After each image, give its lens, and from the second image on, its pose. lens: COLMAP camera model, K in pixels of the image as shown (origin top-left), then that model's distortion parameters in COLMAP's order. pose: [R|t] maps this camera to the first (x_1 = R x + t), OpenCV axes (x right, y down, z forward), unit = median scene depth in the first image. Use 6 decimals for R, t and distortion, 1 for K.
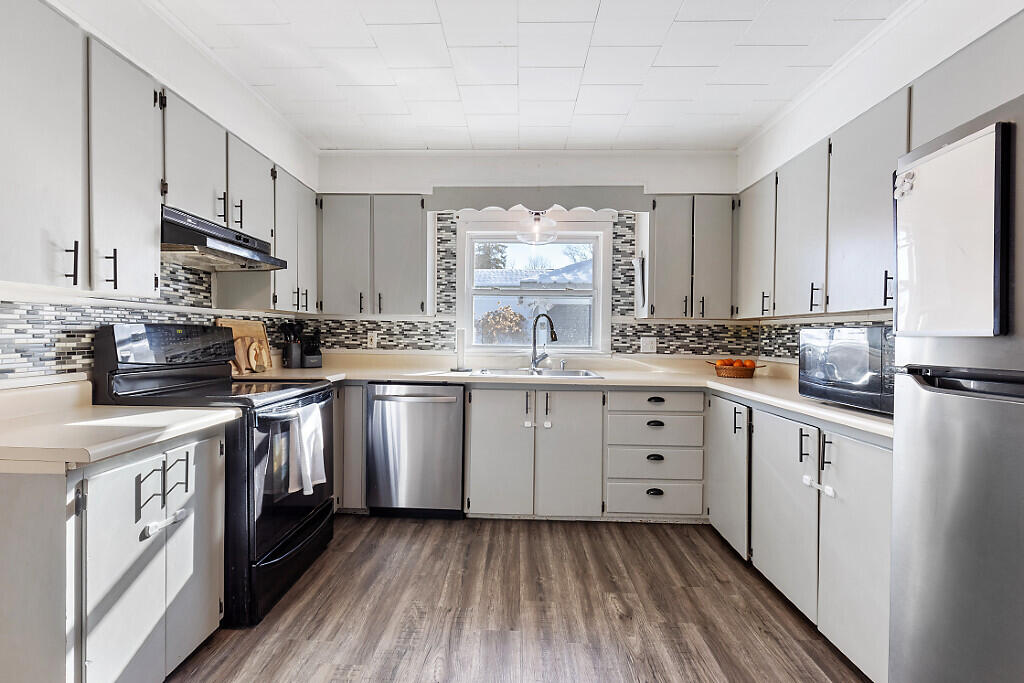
lens RADIAL K [[461.0, 0, 503.0], [0, 461.0, 341.1], [0, 0, 1]] dist [0.002352, -0.002462]
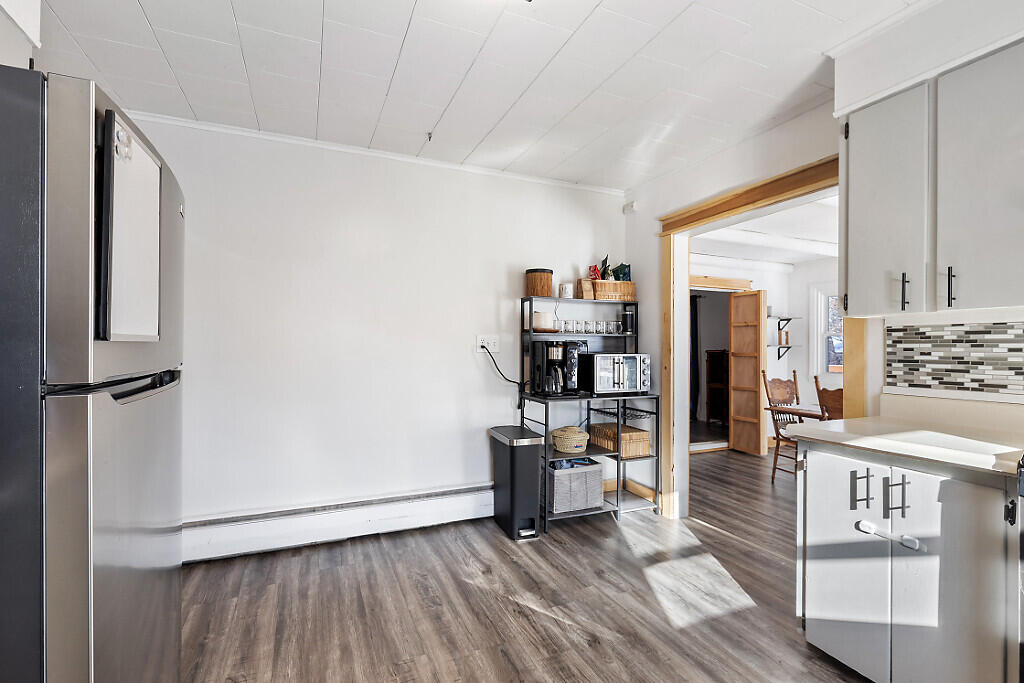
lens RADIAL K [[461.0, 0, 514.0], [0, 461.0, 345.0], [0, 0, 1]] dist [0.002352, -0.002462]
pose [[-0.896029, -0.016258, -0.443699, 0.254107], [-0.019745, 0.999800, 0.003240, -0.007953], [0.443557, 0.011664, -0.896170, 0.830012]]
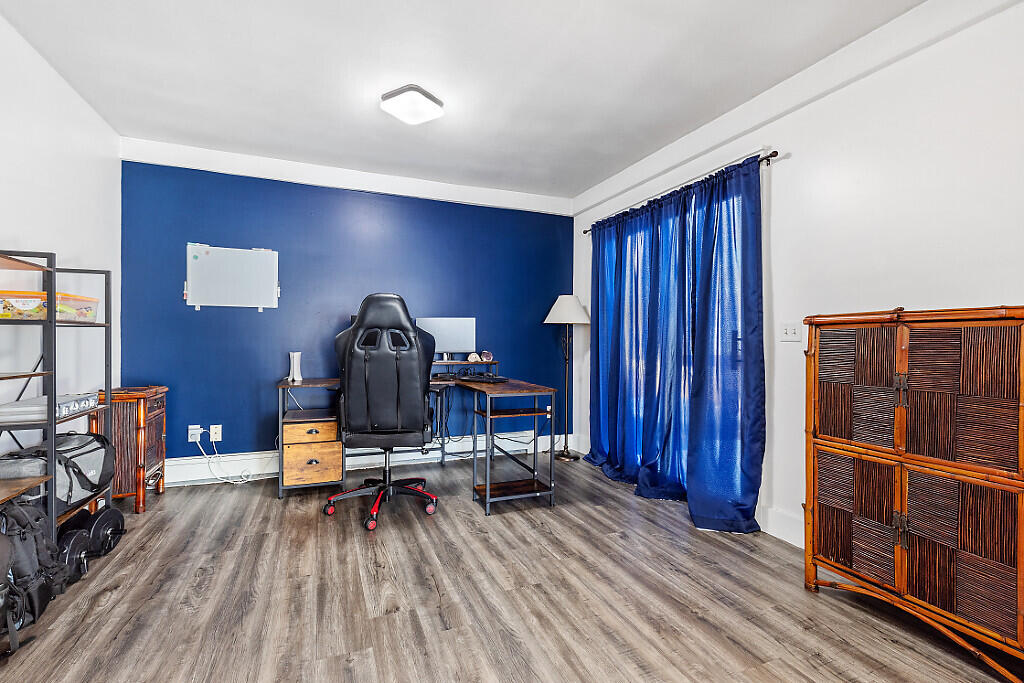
lens RADIAL K [[461.0, 0, 505.9], [0, 461.0, 345.5], [0, 0, 1]] dist [0.002352, -0.002462]
pose [[-0.917894, -0.010323, -0.396692, -1.170904], [-0.020102, 0.999588, 0.020501, 0.050629], [0.396316, 0.026792, -0.917723, -0.559405]]
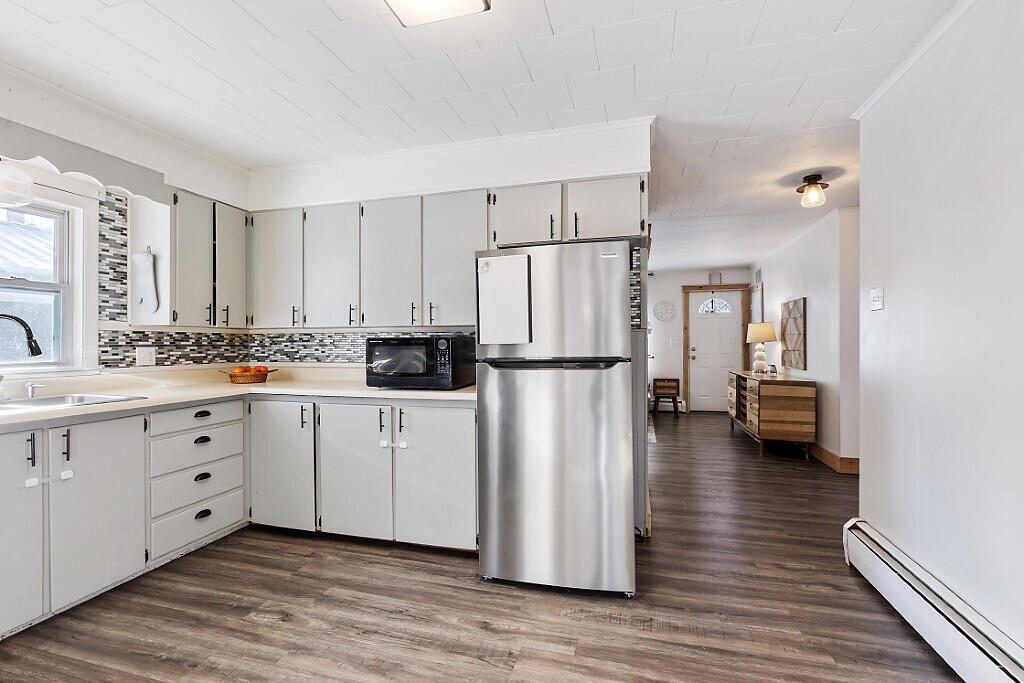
lens RADIAL K [[461.0, 0, 508.0], [0, 461.0, 342.0], [0, 0, 1]] dist [0.002352, -0.002462]
pose [[0.245418, -0.010467, 0.969361, -0.430723], [0.020547, 0.999773, 0.005593, -0.011052], [-0.969200, 0.018545, 0.245577, 0.178412]]
